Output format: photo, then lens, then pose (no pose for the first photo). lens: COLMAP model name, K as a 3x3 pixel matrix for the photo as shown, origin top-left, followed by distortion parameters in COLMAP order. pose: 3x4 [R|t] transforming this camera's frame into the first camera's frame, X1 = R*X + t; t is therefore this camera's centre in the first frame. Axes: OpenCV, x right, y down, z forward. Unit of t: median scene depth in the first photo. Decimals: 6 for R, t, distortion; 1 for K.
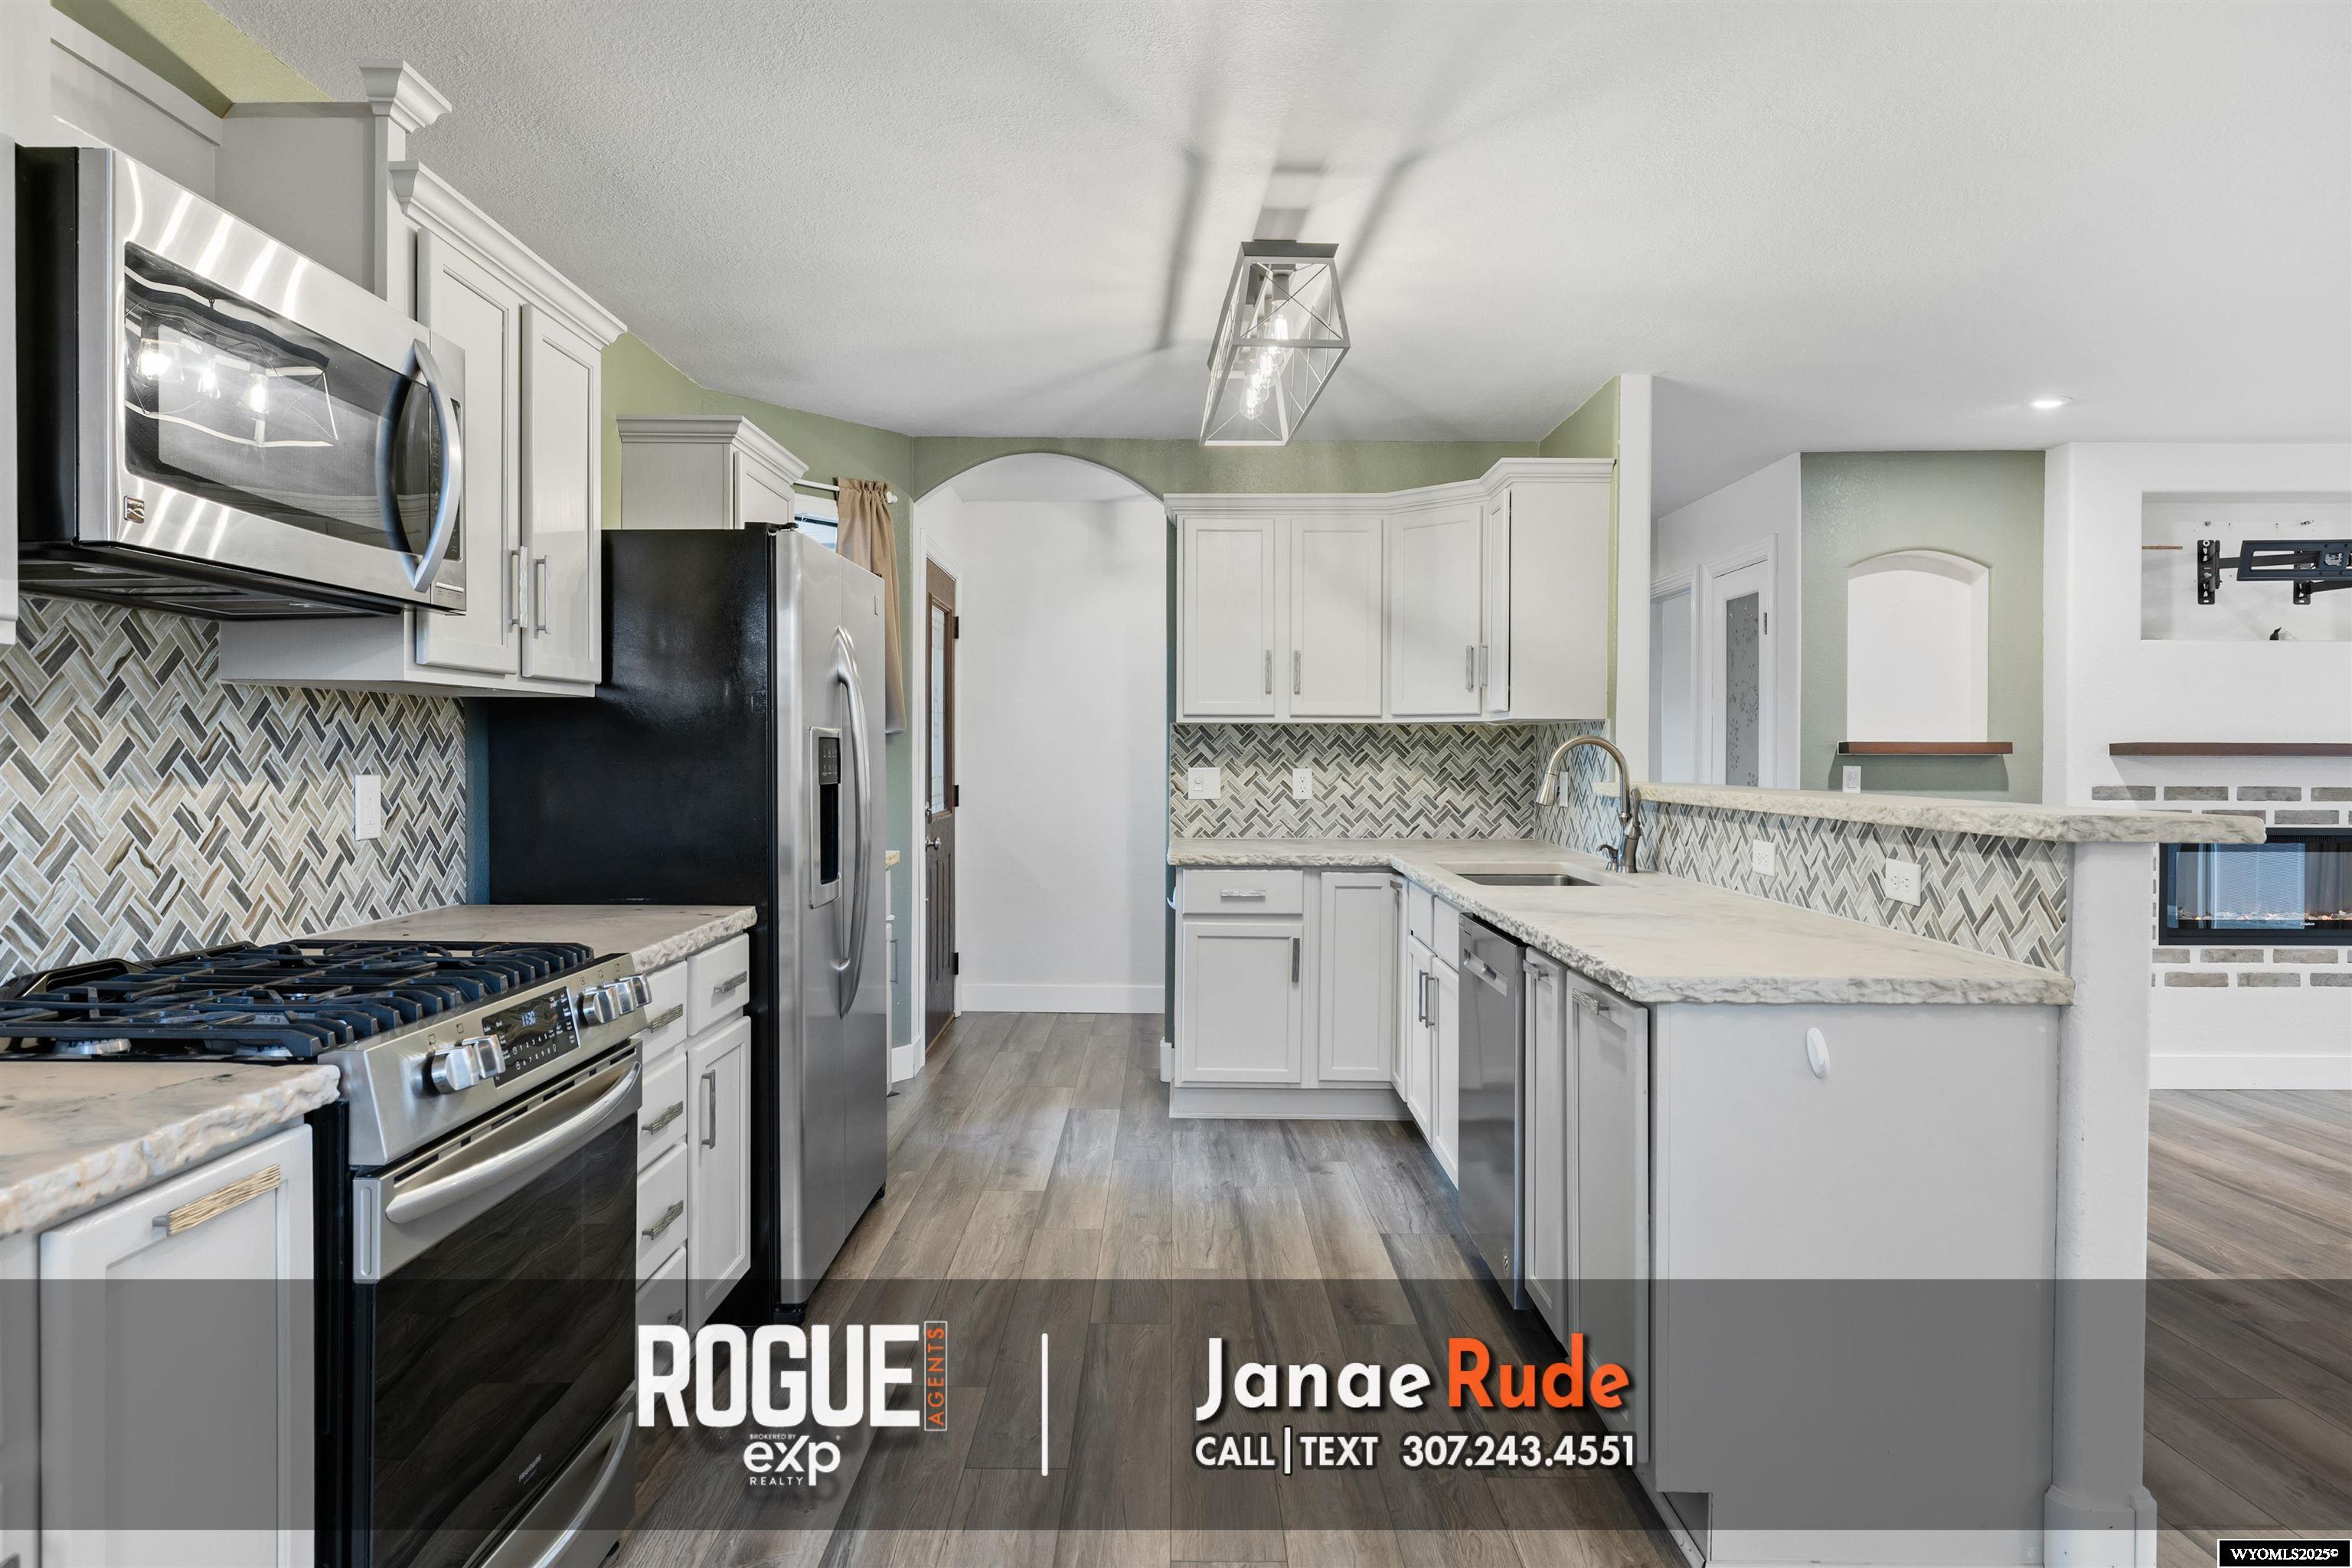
lens RADIAL K [[1412.7, 0, 1167.6], [0, 1412.7, 762.1], [0, 0, 1]] dist [-0.007095, -0.001669]
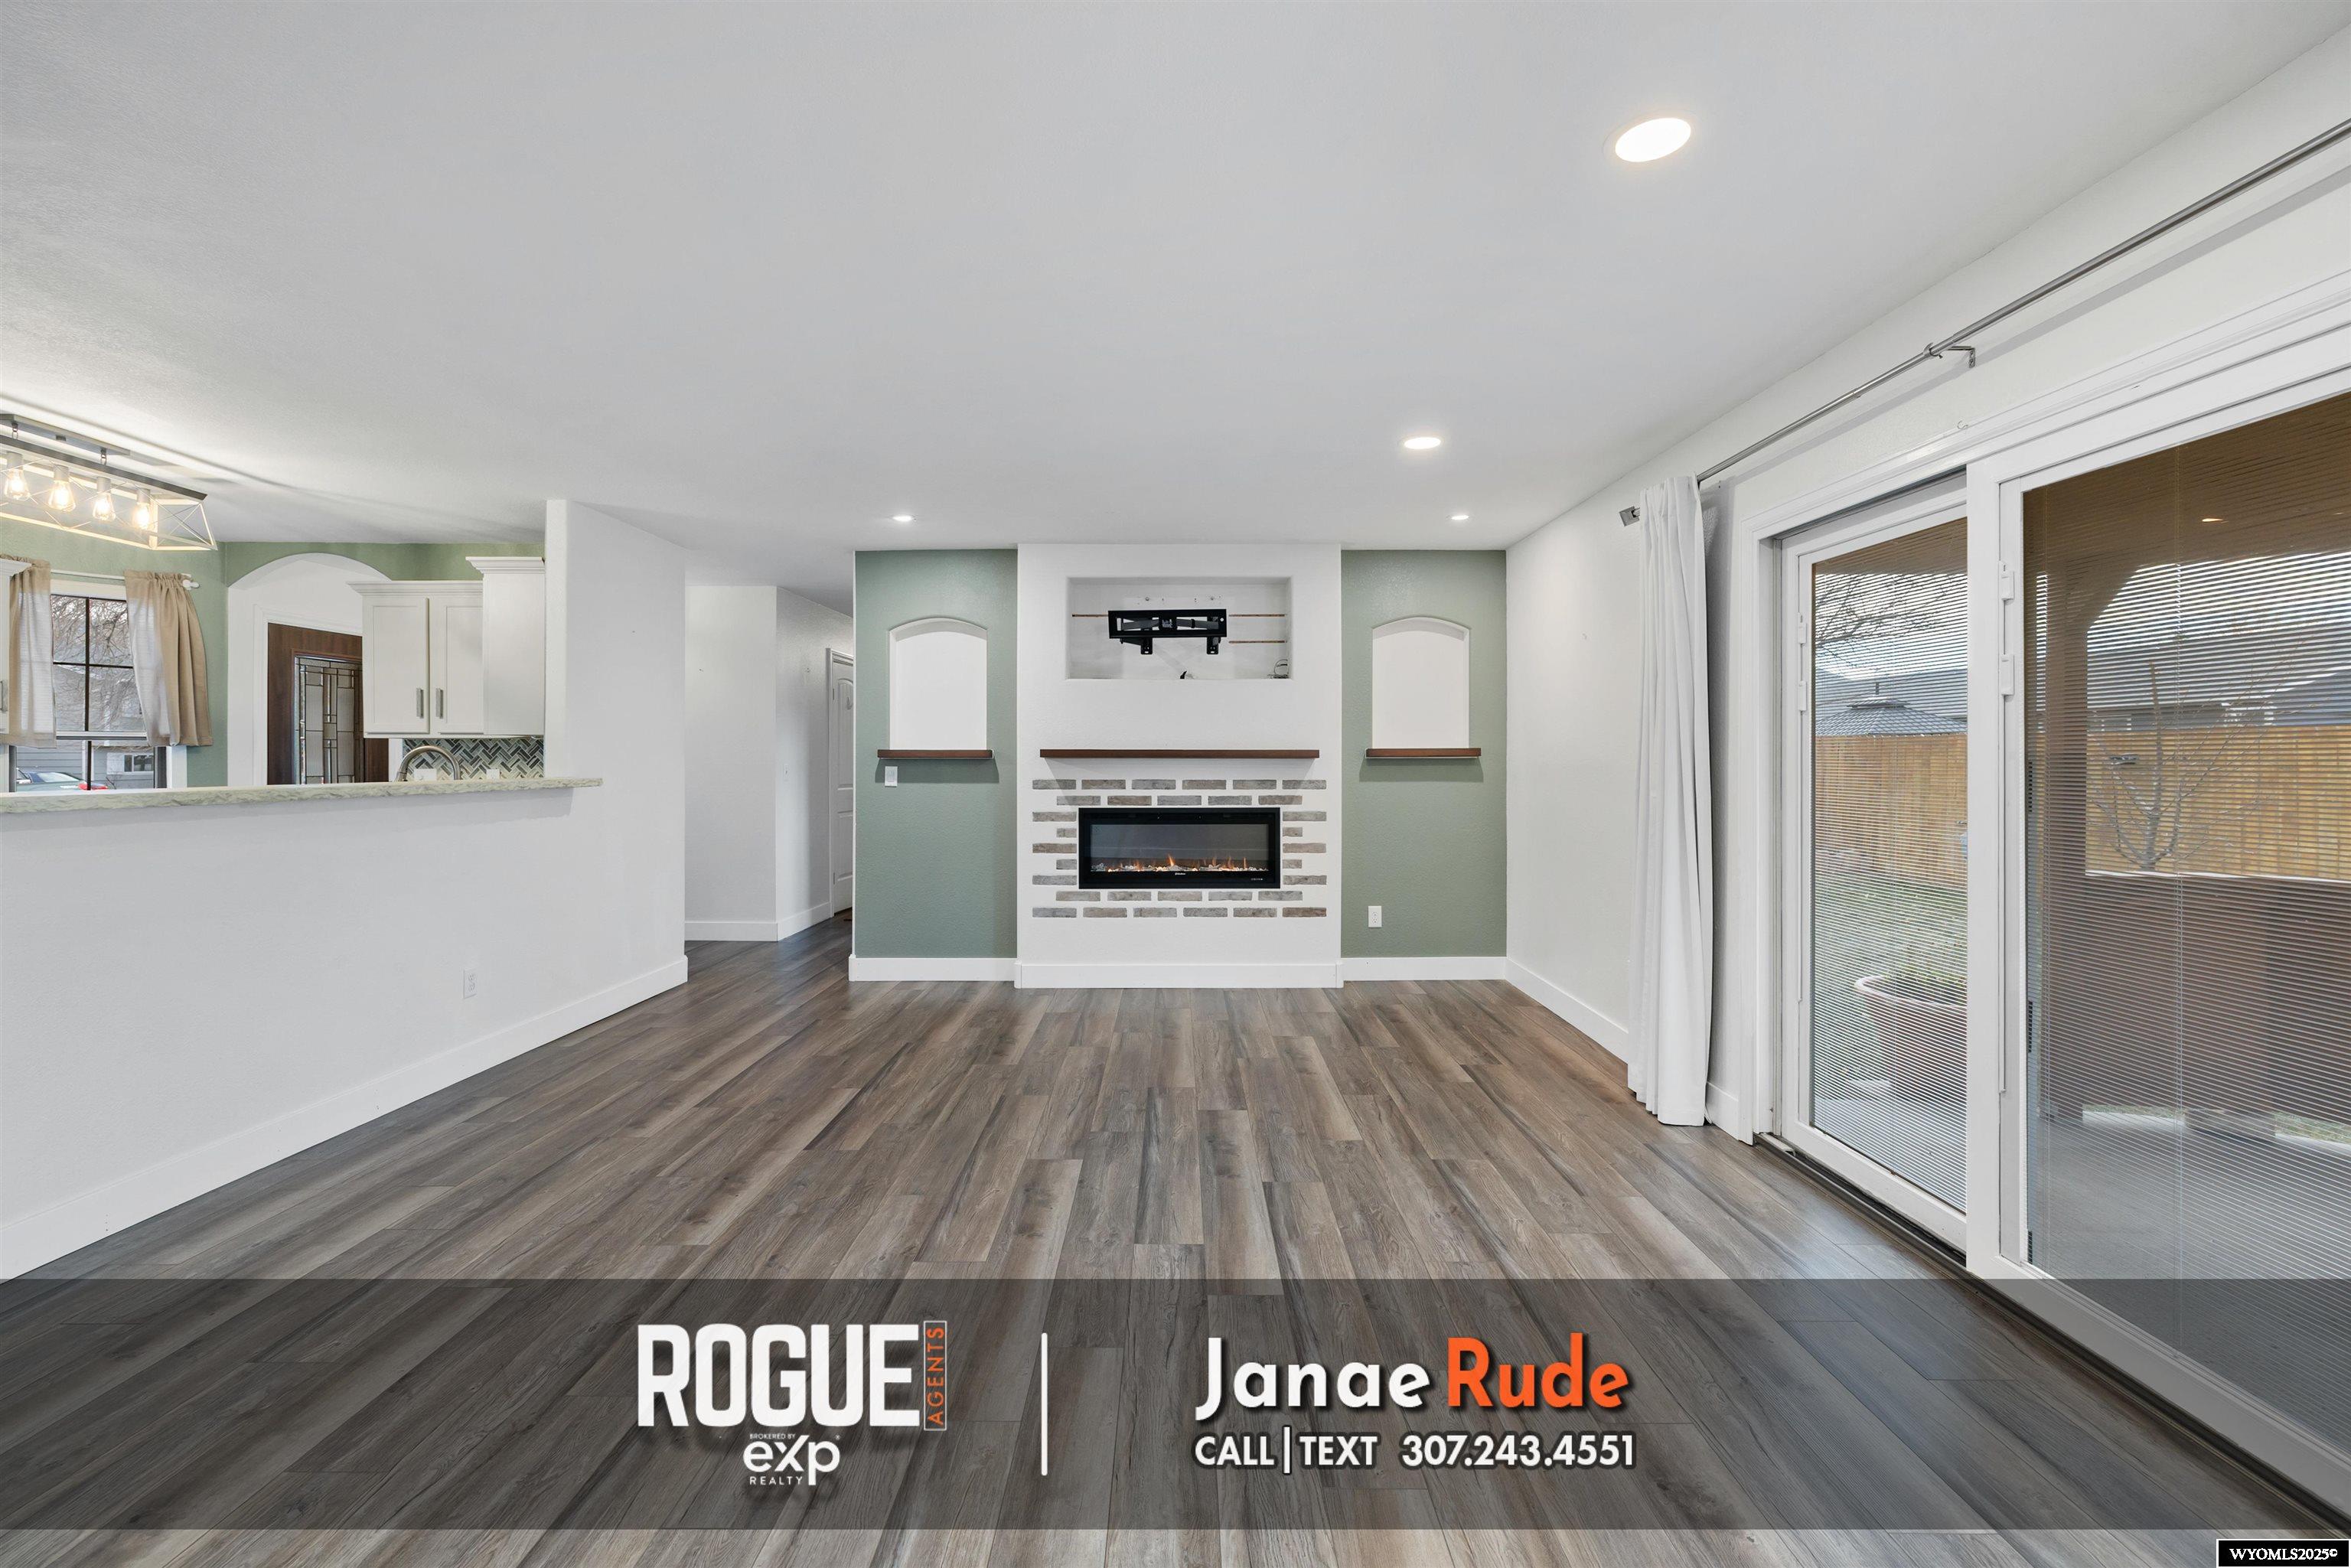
lens RADIAL K [[1010.6, 0, 1175.0], [0, 1010.6, 761.9], [0, 0, 1]] dist [0.003556, 0.000860]
pose [[0.999989, -0.003579, 0.002949, 0.801673], [0.003589, 0.999988, -0.003466, 0.002964], [-0.002936, 0.003477, 0.999990, -0.045193]]
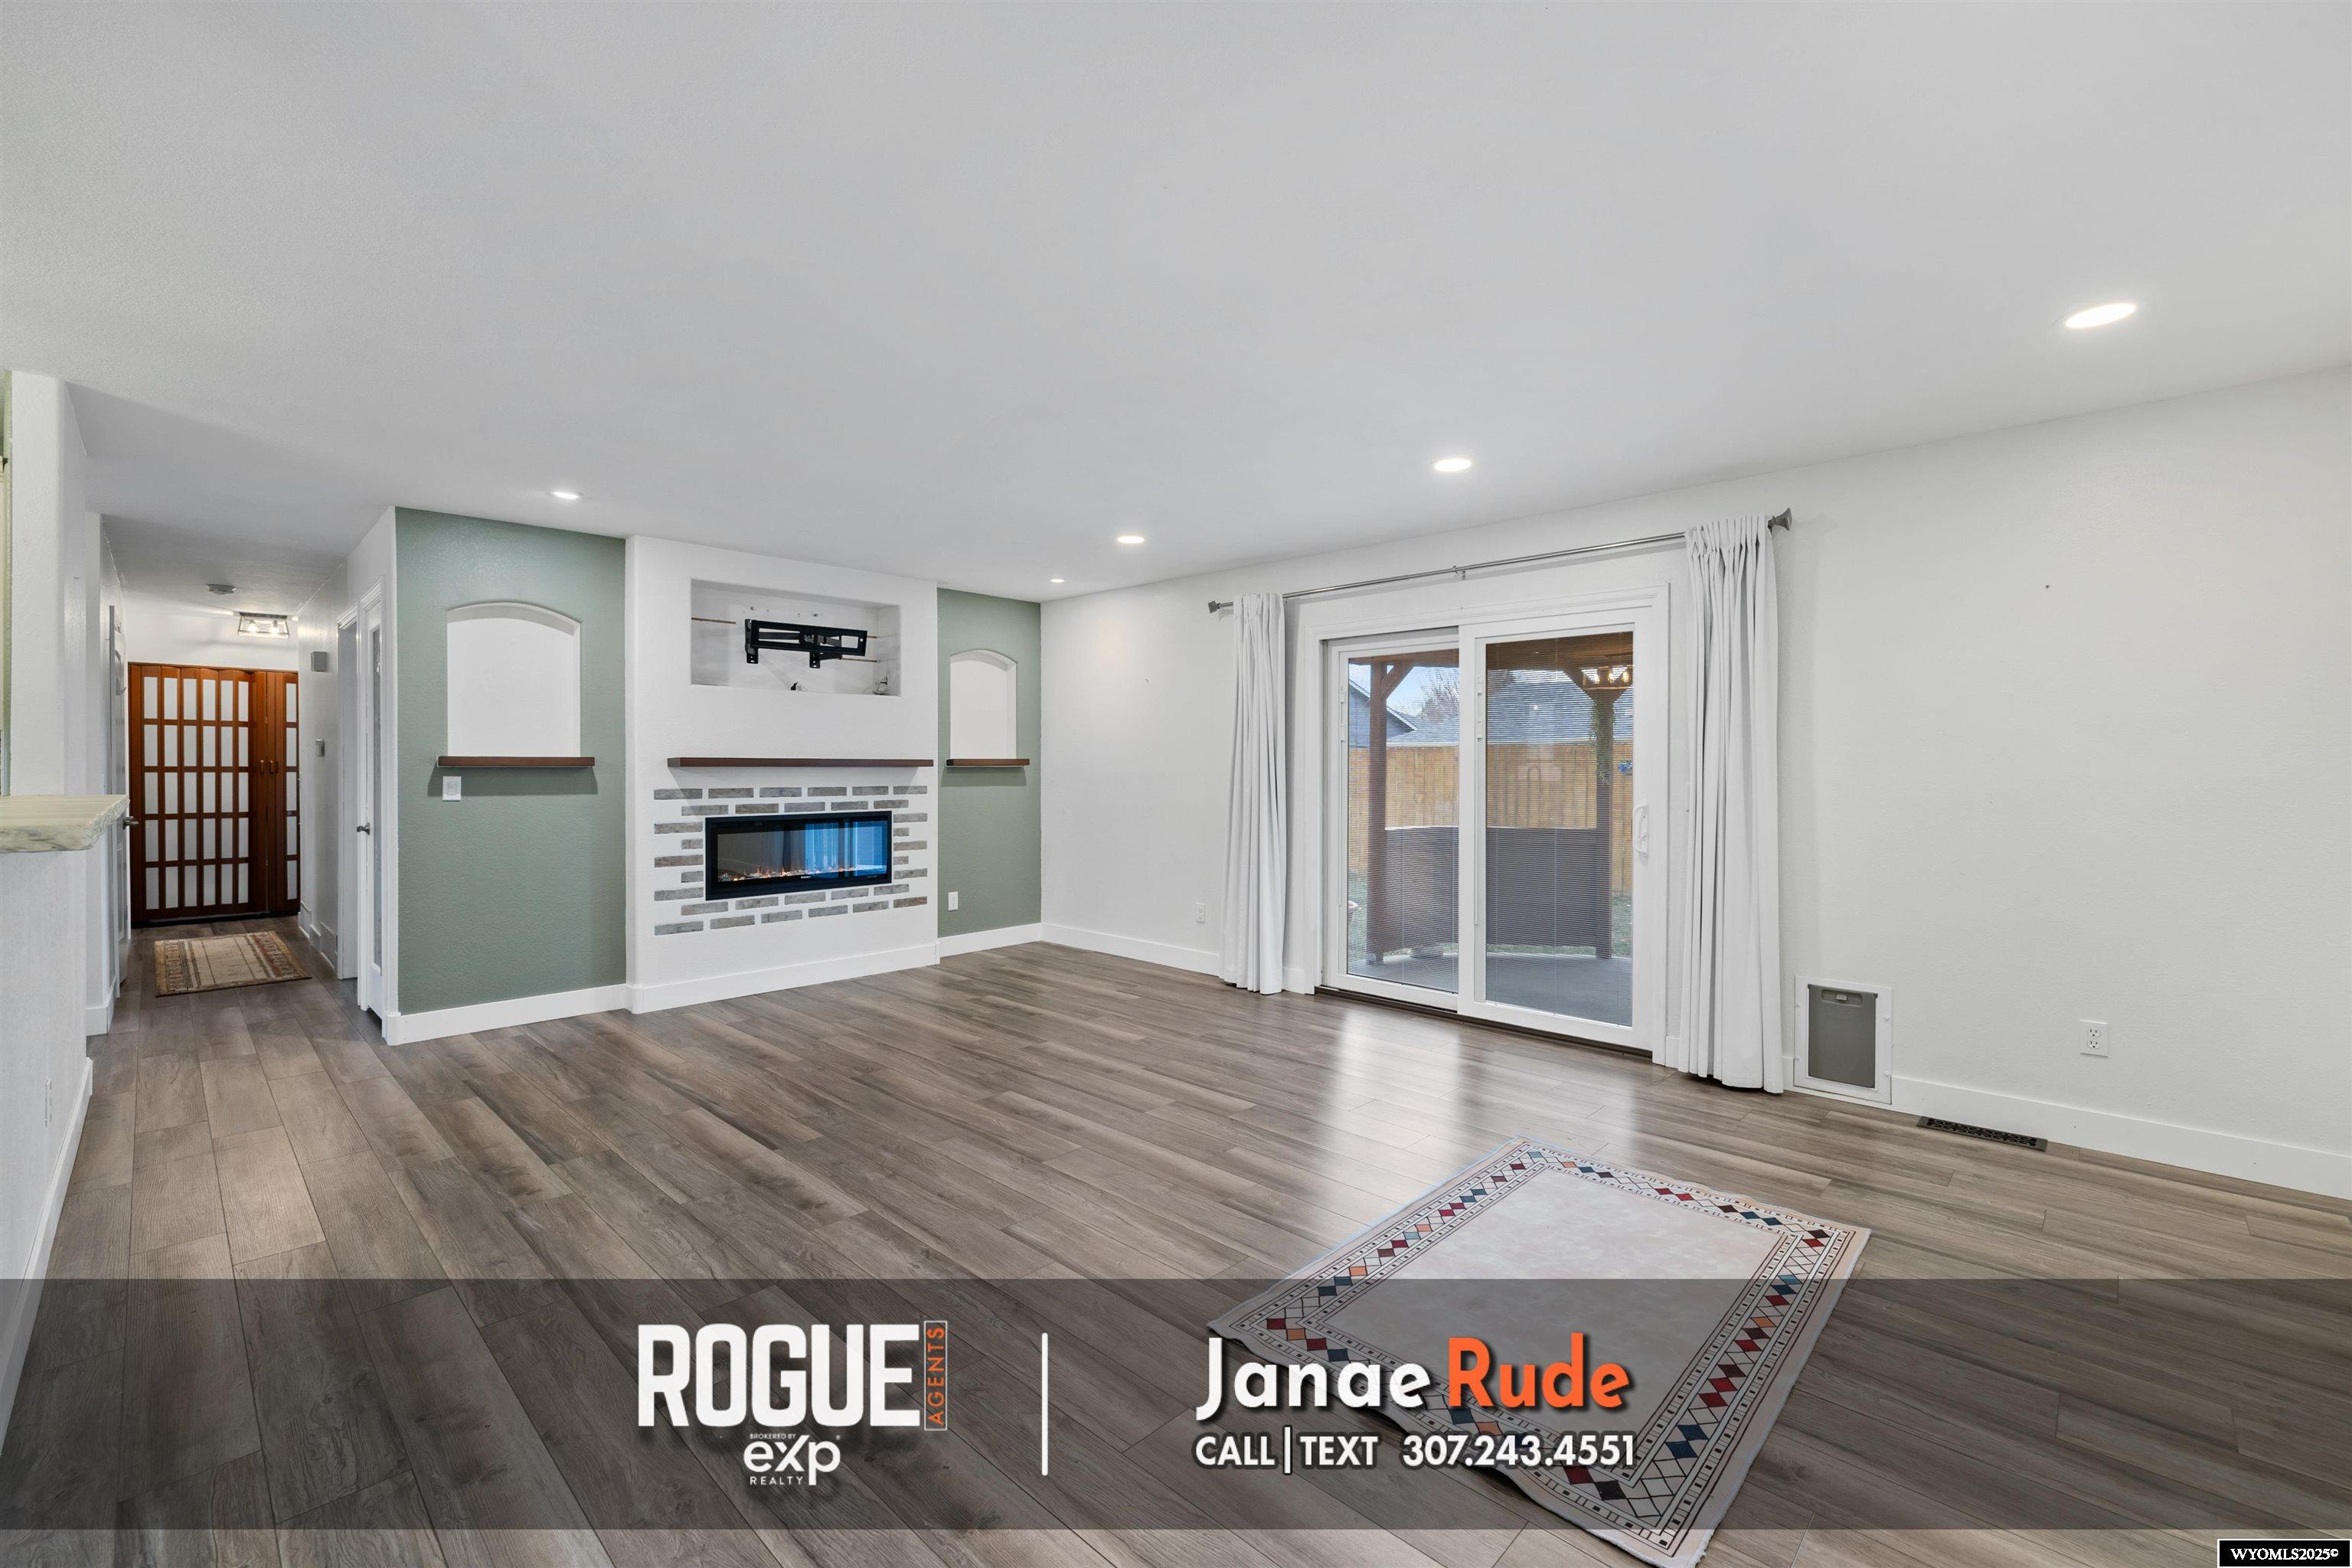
lens RADIAL K [[1011.0, 0, 1182.0], [0, 1011.0, 774.6], [0, 0, 1]] dist [0.003556, 0.000860]
pose [[0.679855, -0.008885, 0.733293, 0.284435], [0.005429, 0.999960, 0.007082, -0.001549], [-0.733327, -0.000834, 0.679876, -0.044846]]
